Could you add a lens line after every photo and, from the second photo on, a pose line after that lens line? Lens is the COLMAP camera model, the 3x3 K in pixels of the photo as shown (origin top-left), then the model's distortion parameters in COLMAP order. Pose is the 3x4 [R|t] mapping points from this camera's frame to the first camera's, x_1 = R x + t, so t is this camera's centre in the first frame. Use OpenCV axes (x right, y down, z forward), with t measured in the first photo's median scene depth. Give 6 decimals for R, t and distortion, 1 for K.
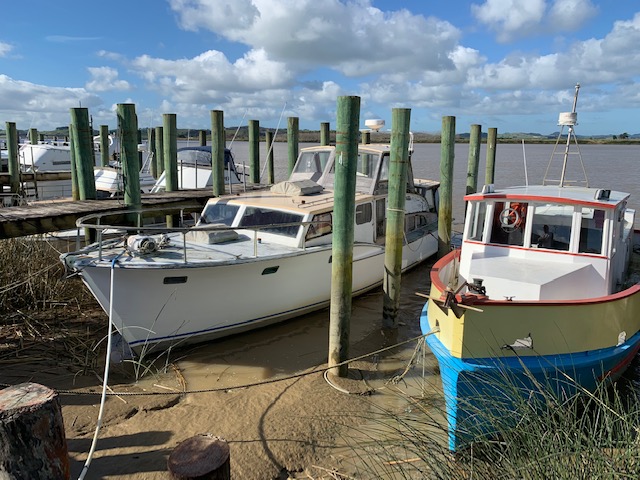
lens RADIAL K [[492.7, 0, 320.0], [0, 492.7, 240.0], [0, 0, 1]] dist [0.071329, -0.137199]
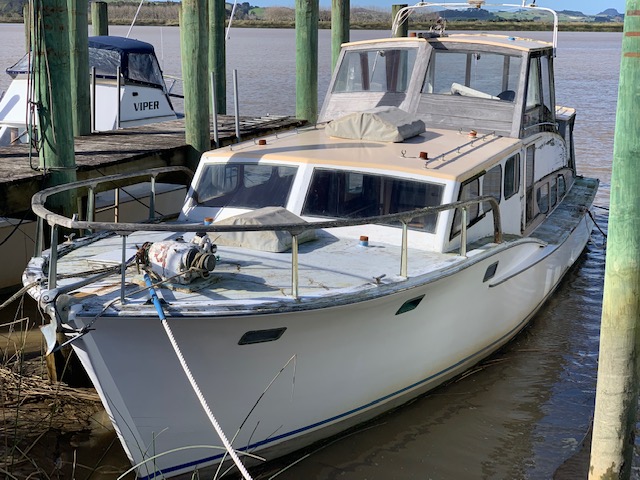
lens RADIAL K [[966.9, 0, 320.0], [0, 966.9, 240.0], [0, 0, 1]] dist [0.044238, 0.007831]
pose [[0.988049, -0.029683, 0.151253, -0.883548], [0.026408, 0.999372, 0.023615, -0.064959], [-0.151859, -0.019339, 0.988213, 0.272353]]
